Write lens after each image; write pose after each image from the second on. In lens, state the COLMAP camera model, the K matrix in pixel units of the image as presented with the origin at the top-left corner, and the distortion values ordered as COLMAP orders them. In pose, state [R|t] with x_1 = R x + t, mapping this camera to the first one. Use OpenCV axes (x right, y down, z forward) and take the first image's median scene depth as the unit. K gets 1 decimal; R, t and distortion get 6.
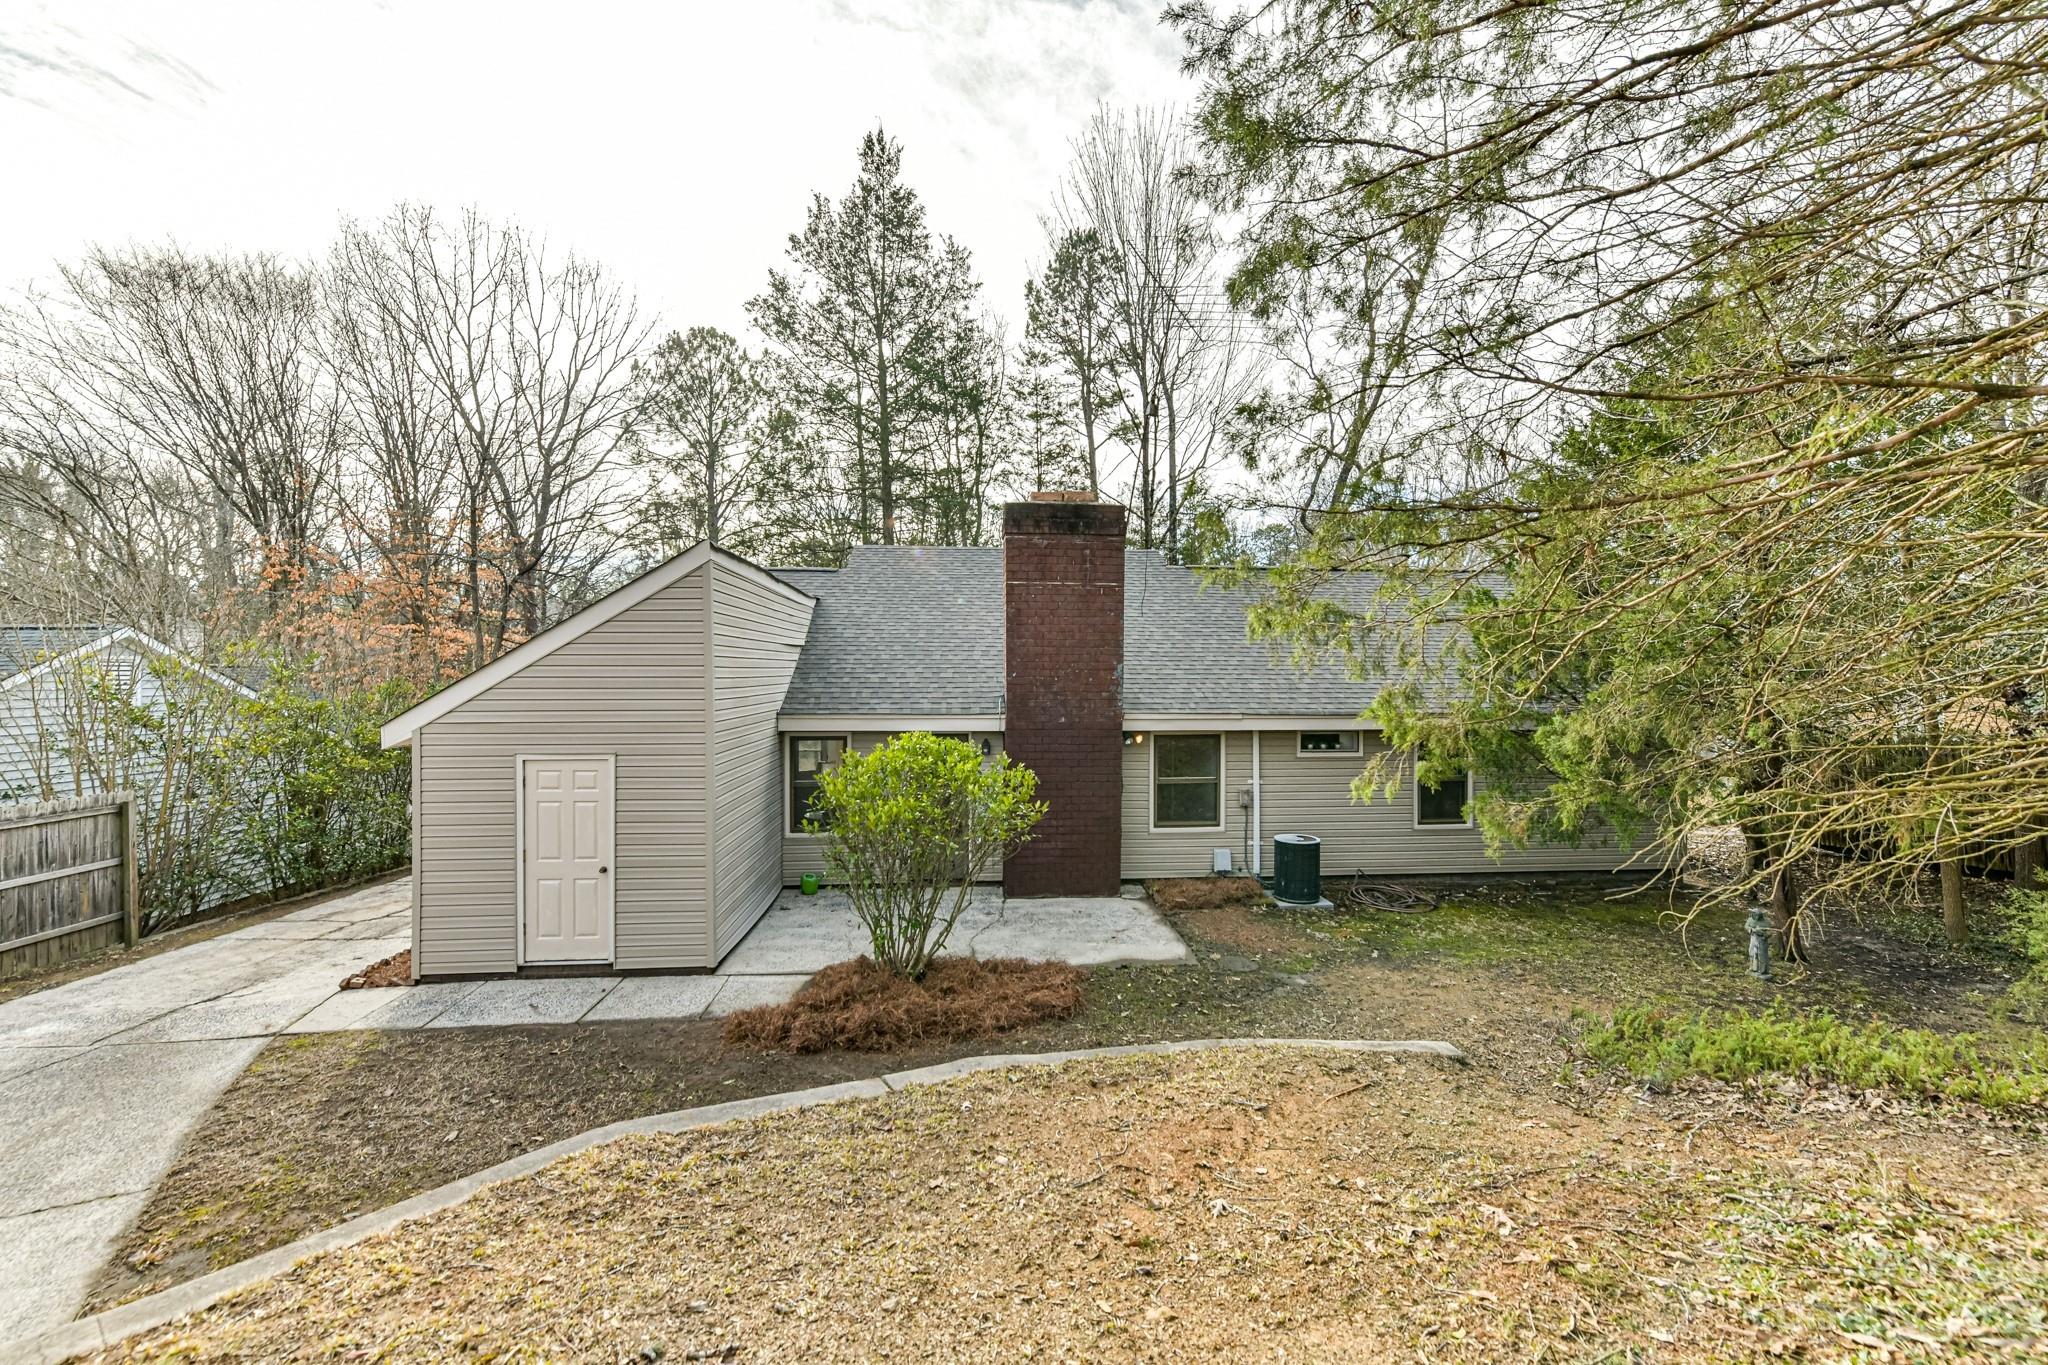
lens RADIAL K [[804.4, 0, 1026.9], [0, 804.4, 682.3], [0, 0, 1]] dist [0.000853, -0.000127]
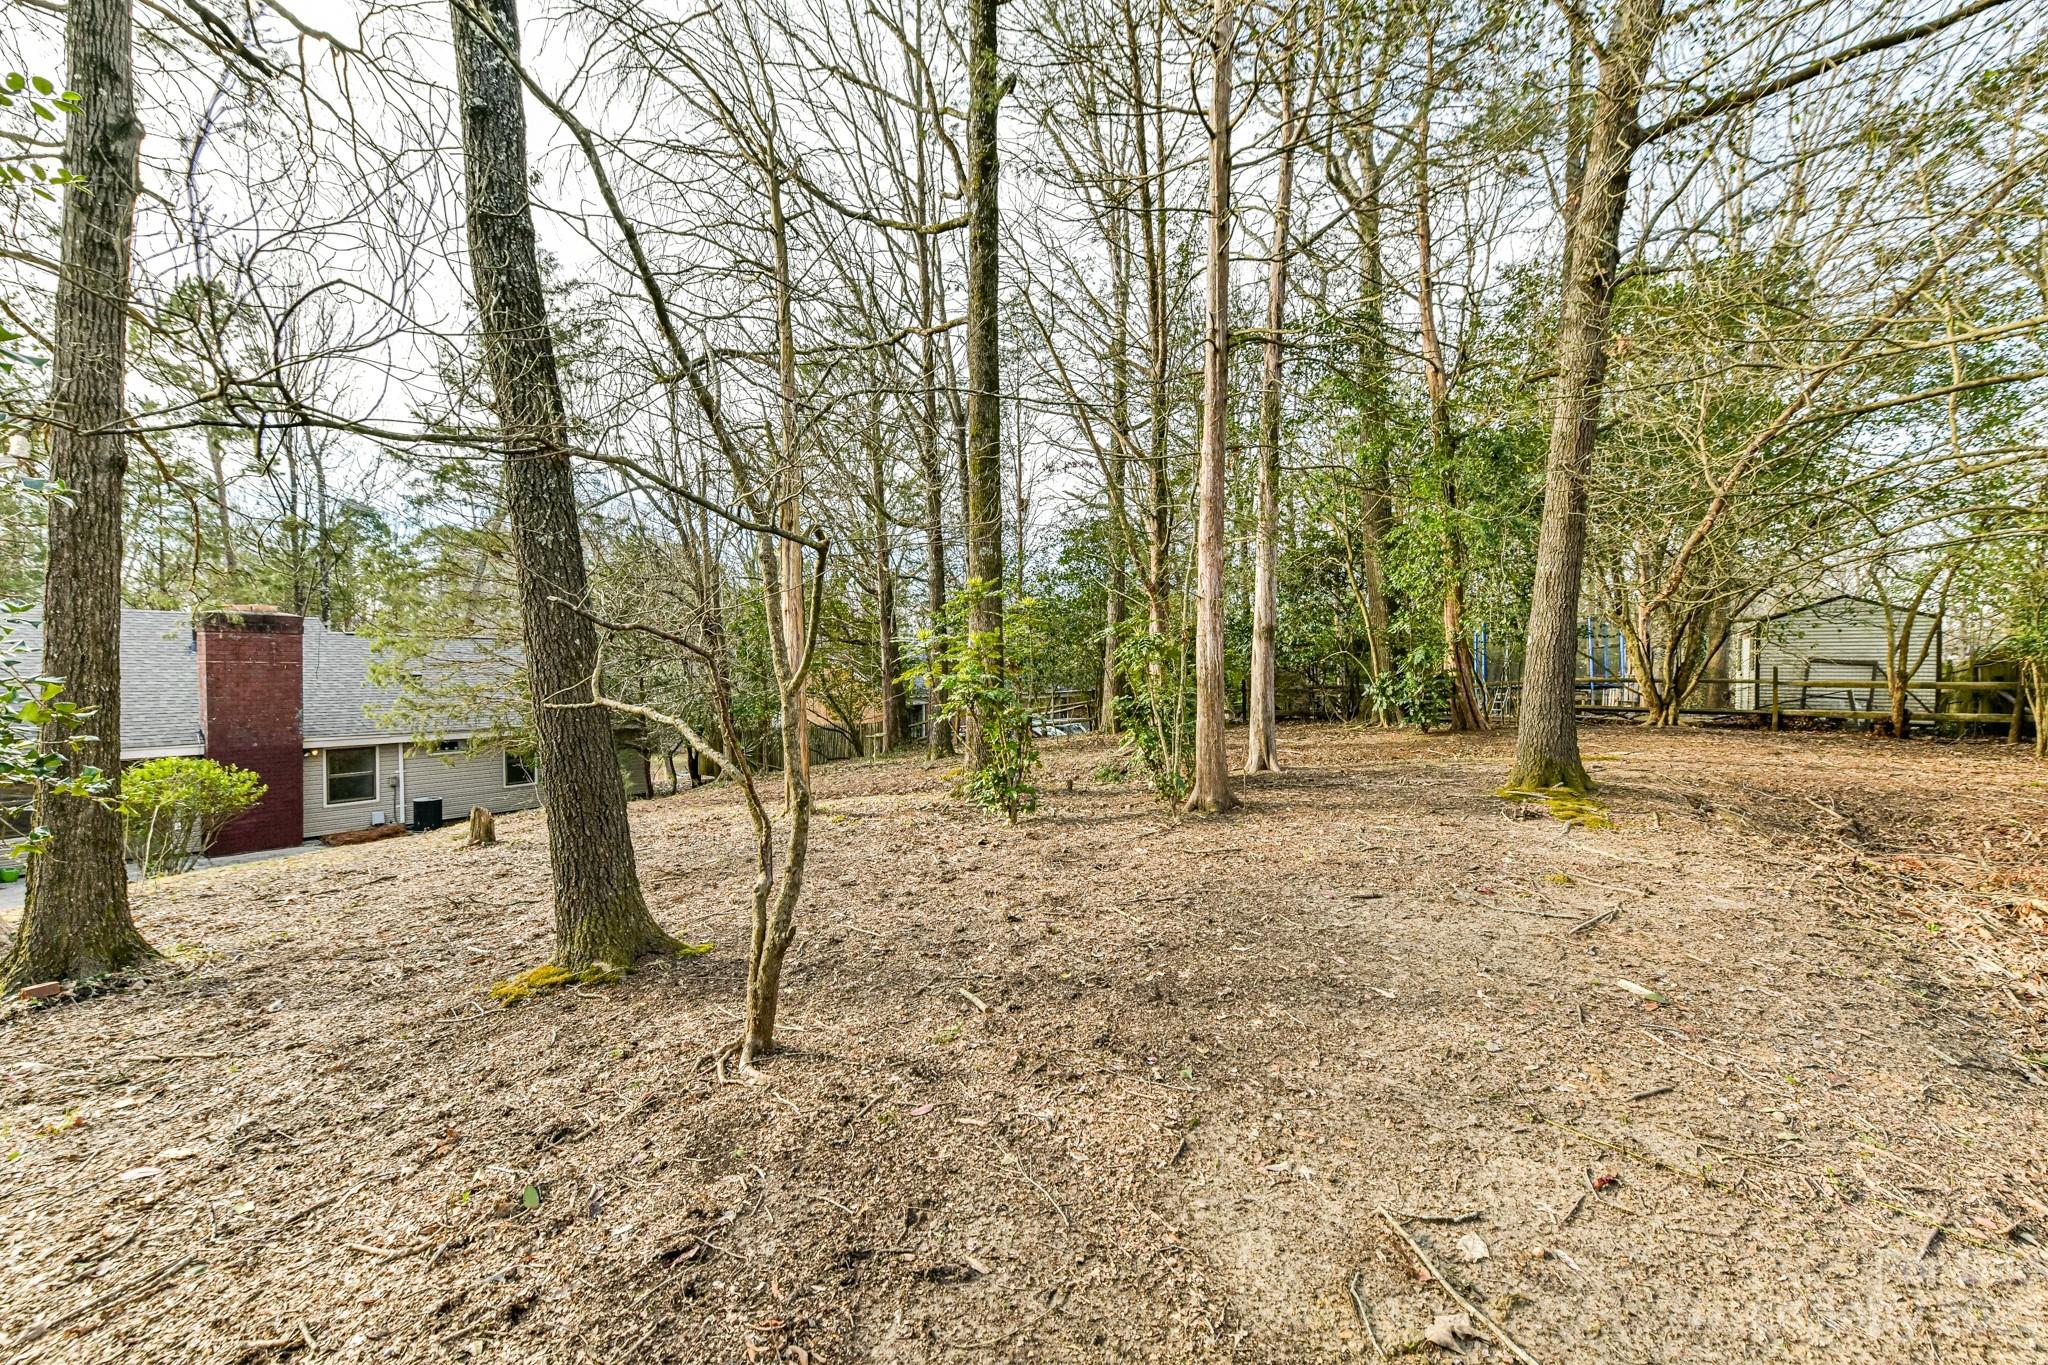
lens RADIAL K [[804.4, 0, 1029.9], [0, 804.4, 684.1], [0, 0, 1]] dist [0.000853, -0.000127]
pose [[0.608055, -0.012113, 0.793802, -0.285631], [0.006585, 0.999926, 0.010214, -0.079387], [-0.793868, -0.000984, 0.608090, -1.208655]]
